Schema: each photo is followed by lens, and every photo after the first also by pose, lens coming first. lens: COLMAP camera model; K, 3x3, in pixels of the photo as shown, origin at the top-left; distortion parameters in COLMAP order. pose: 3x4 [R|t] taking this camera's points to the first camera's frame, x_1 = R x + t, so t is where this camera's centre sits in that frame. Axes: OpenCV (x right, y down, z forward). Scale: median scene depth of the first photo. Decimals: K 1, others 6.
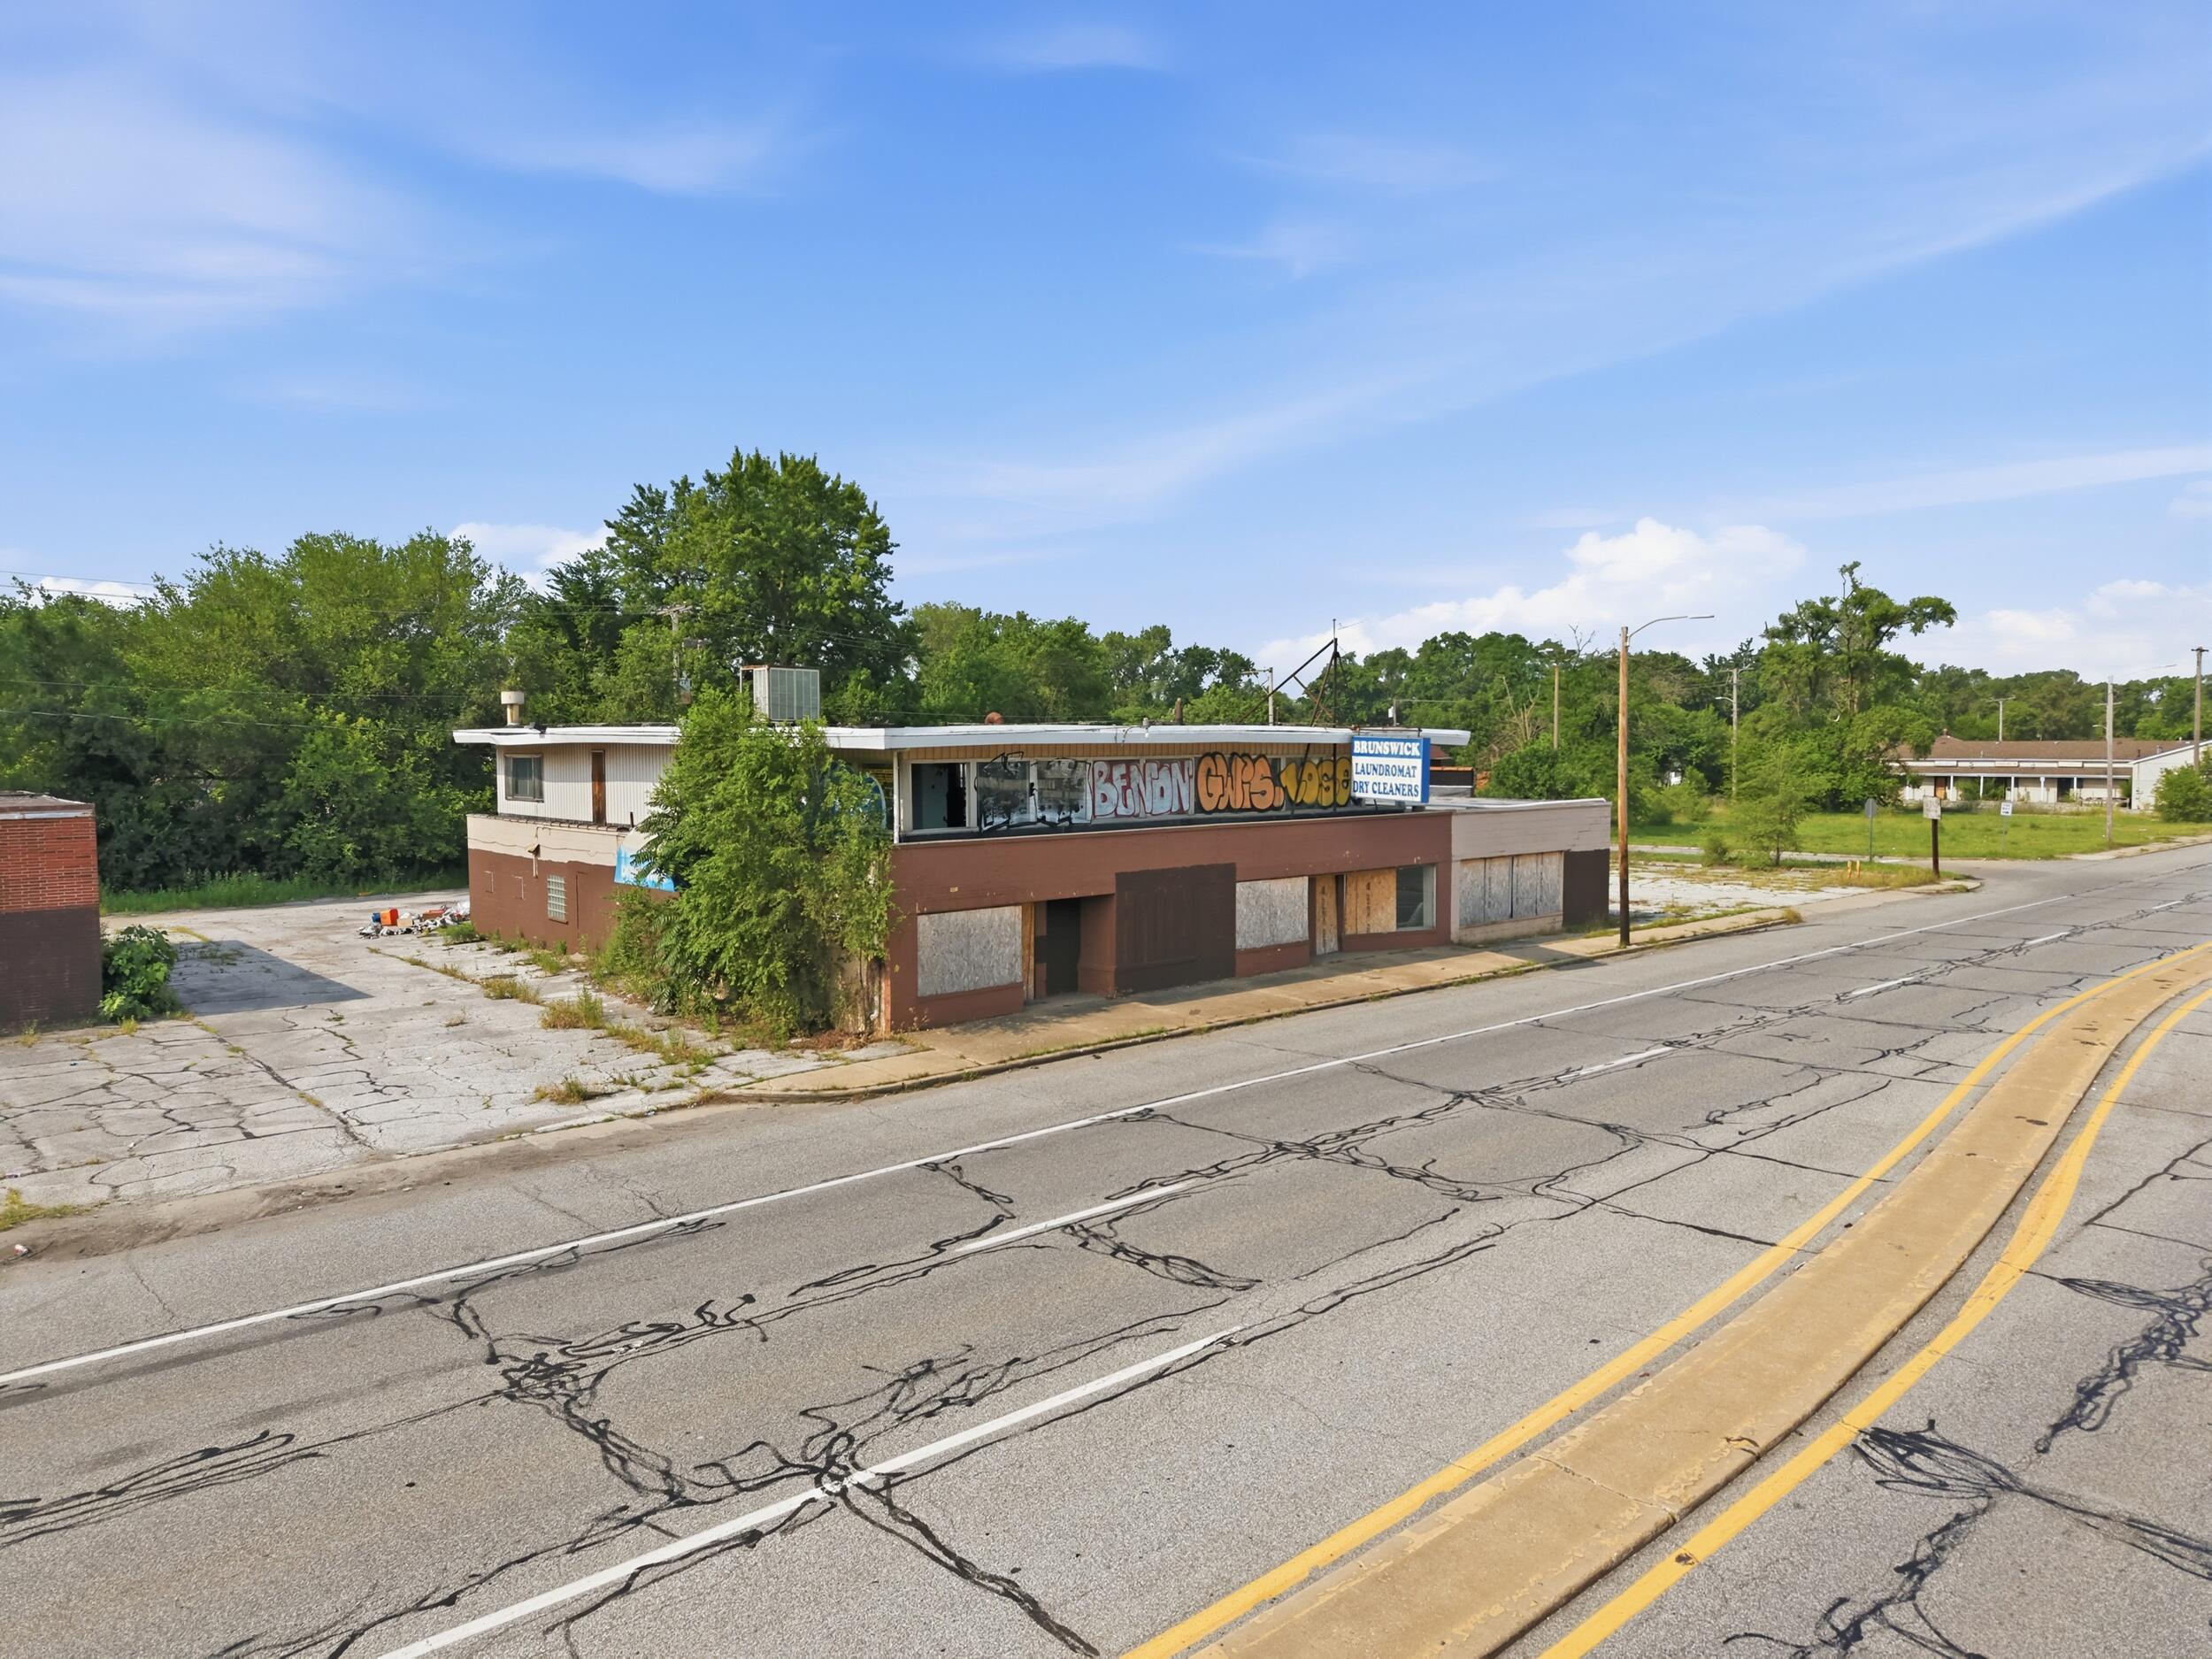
lens RADIAL K [[1474.3, 0, 1098.5], [0, 1474.3, 821.7], [0, 0, 1]] dist [0.032997, -0.037205]
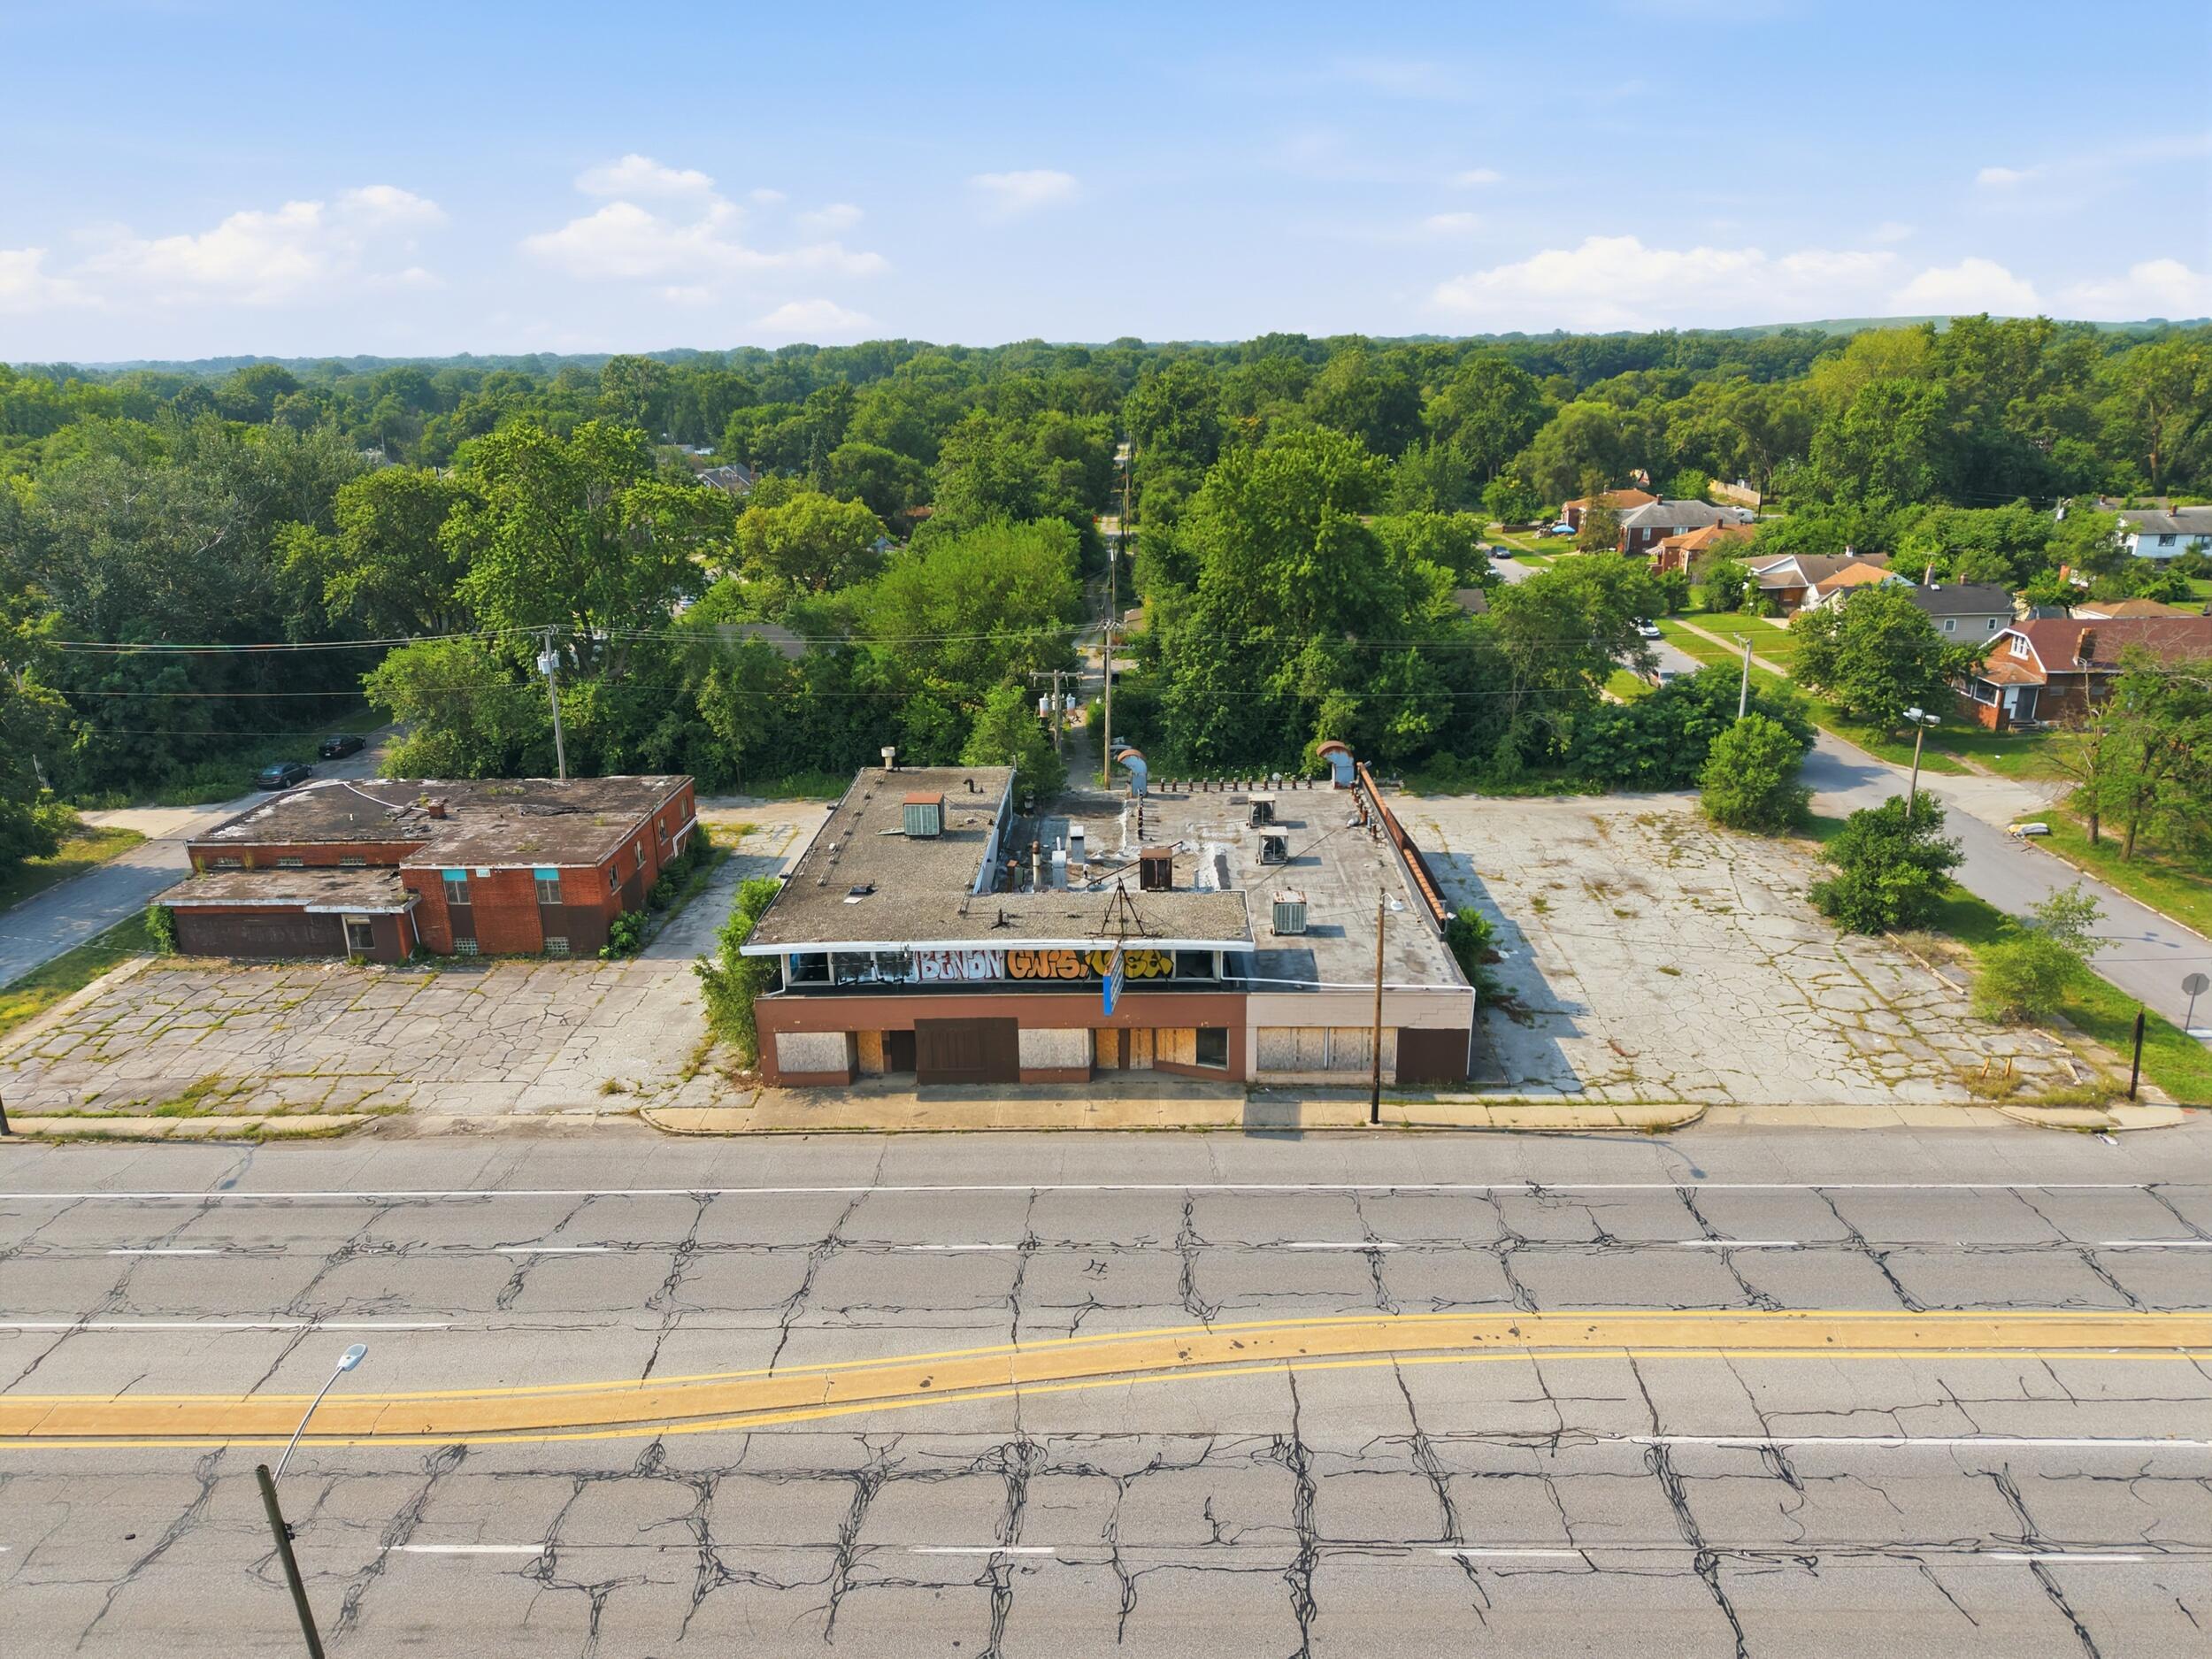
lens RADIAL K [[1474.3, 0, 1107.0], [0, 1474.3, 814.2], [0, 0, 1]] dist [0.032997, -0.037205]
pose [[0.736254, 0.195603, -0.647819, 1.142580], [-0.022750, 0.963927, 0.265194, -0.602379], [0.676322, -0.180512, 0.714145, -0.026779]]
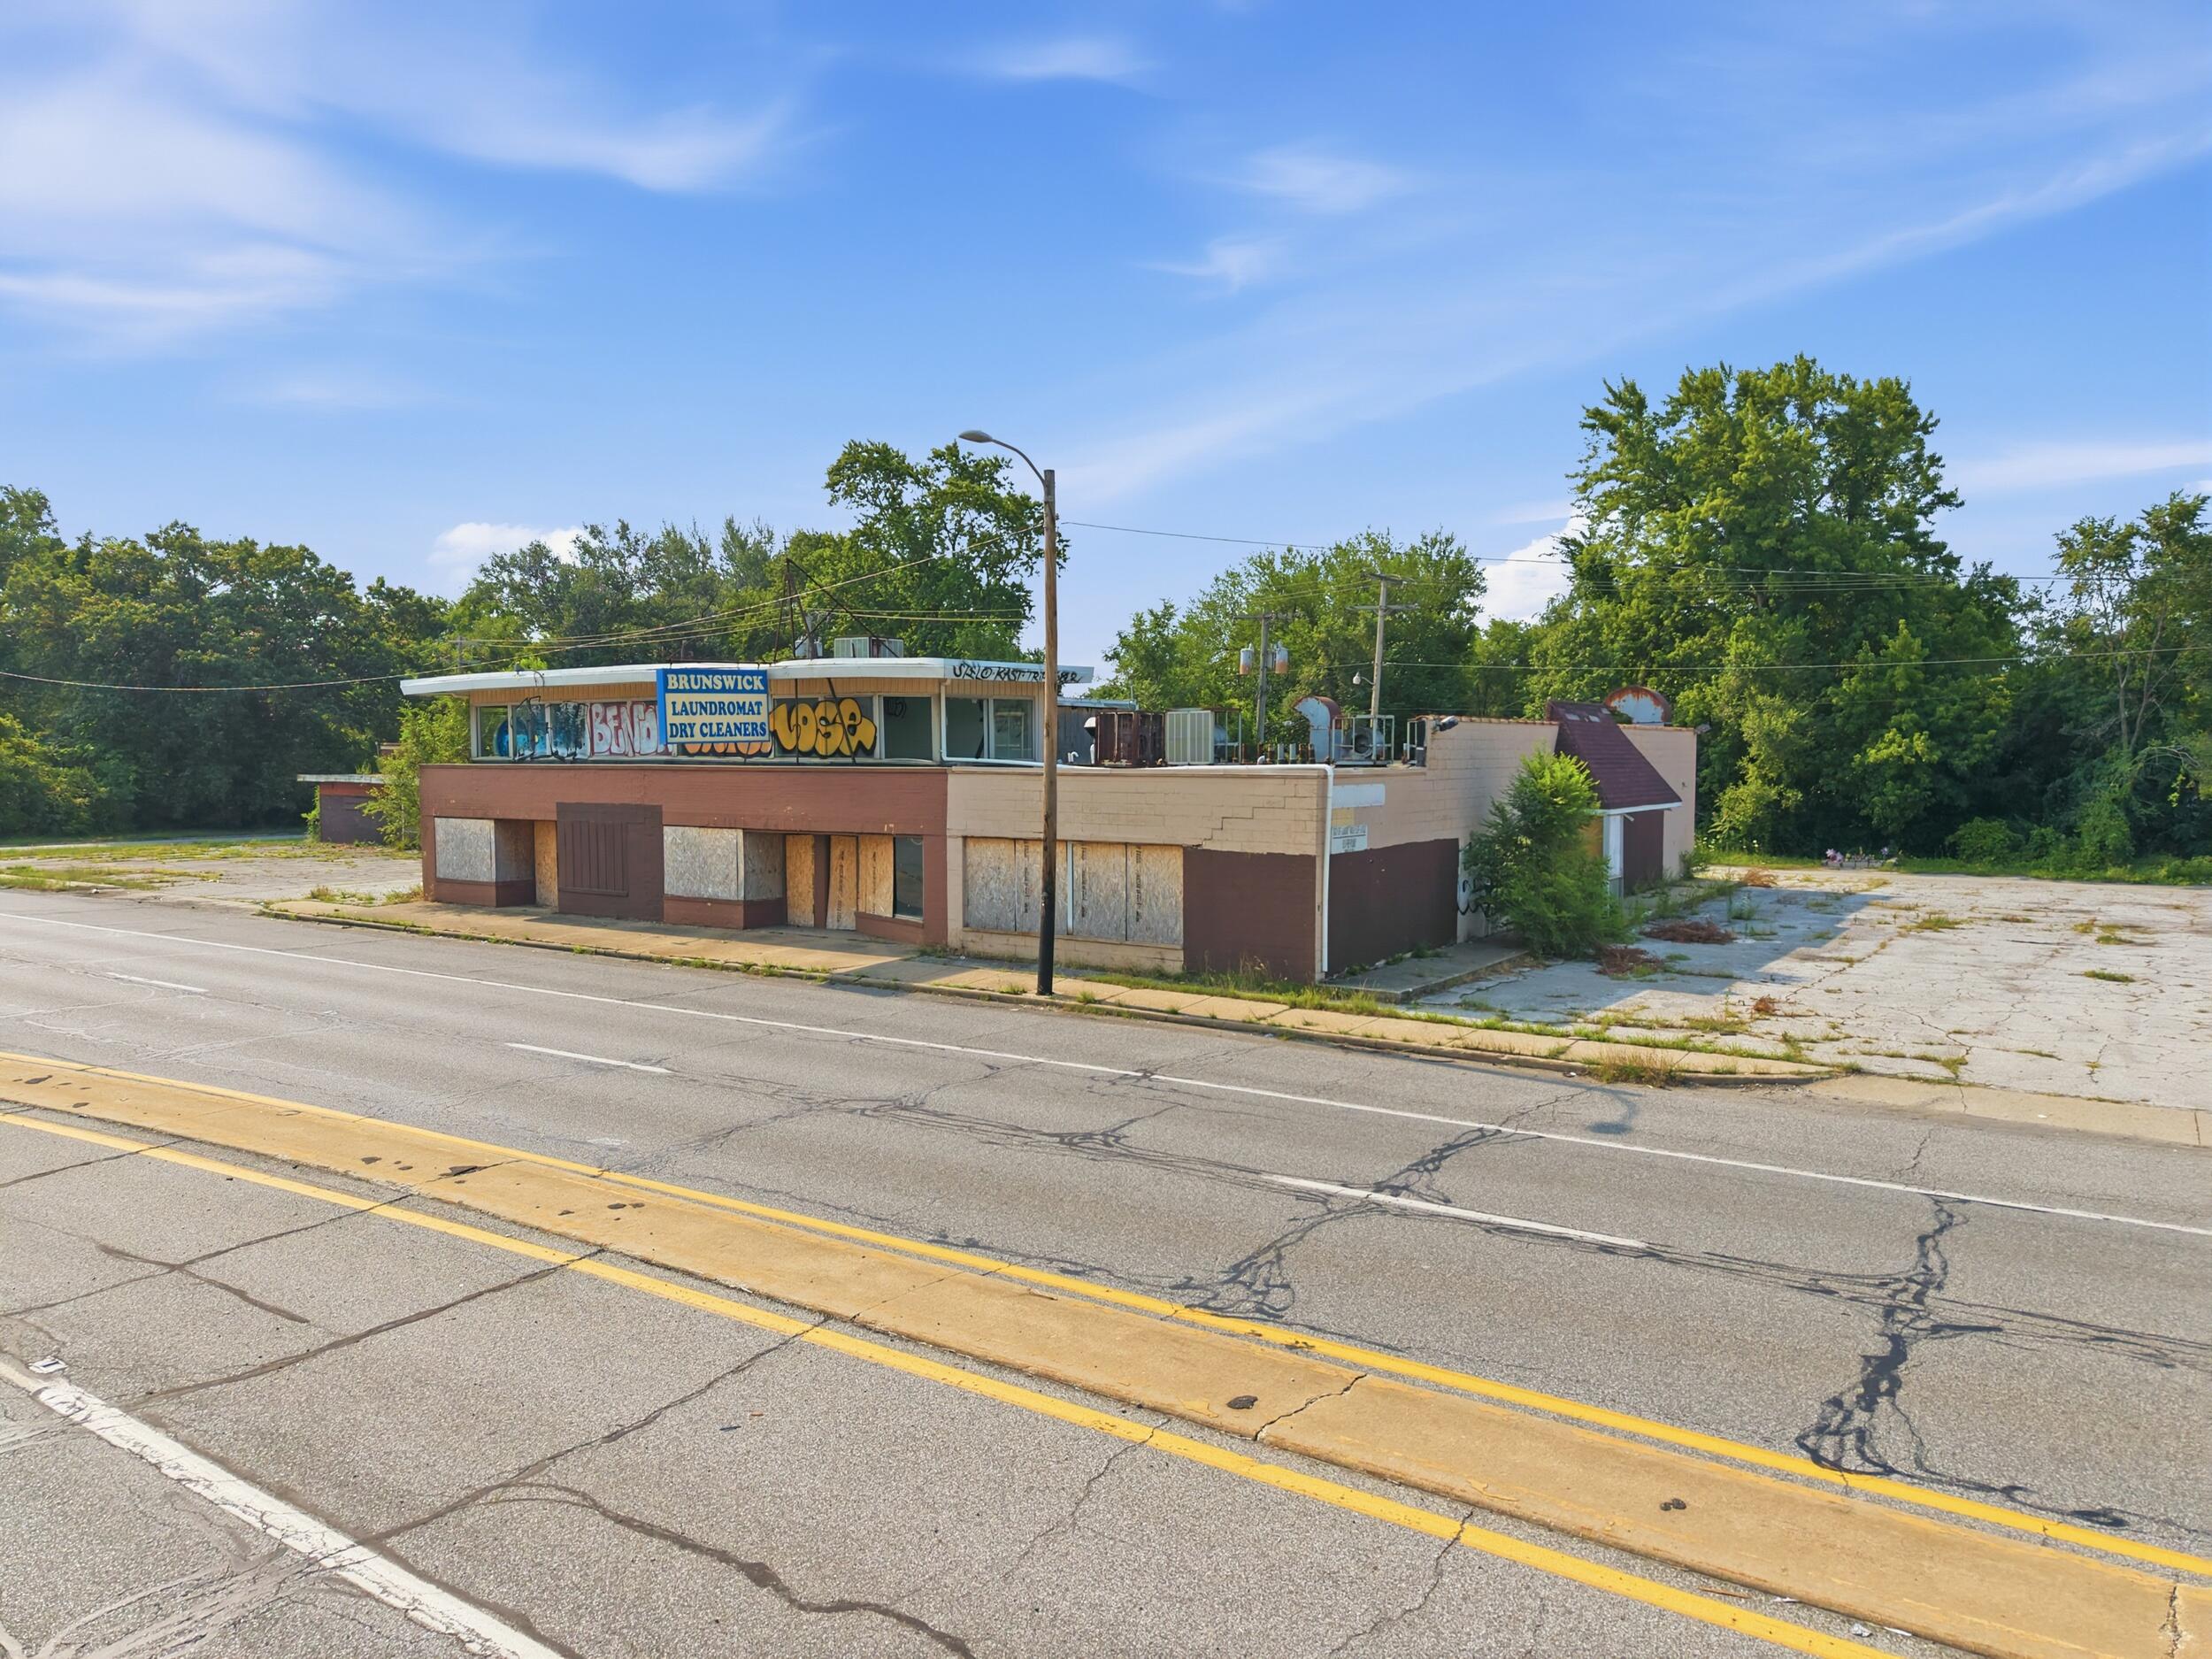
lens RADIAL K [[1474.3, 0, 1115.2], [0, 1474.3, 869.1], [0, 0, 1]] dist [0.032997, -0.037205]
pose [[0.257344, 0.080238, -0.962983, 1.120940], [-0.053537, 0.996200, 0.068699, -0.013571], [0.964836, 0.033876, 0.260662, 1.030924]]
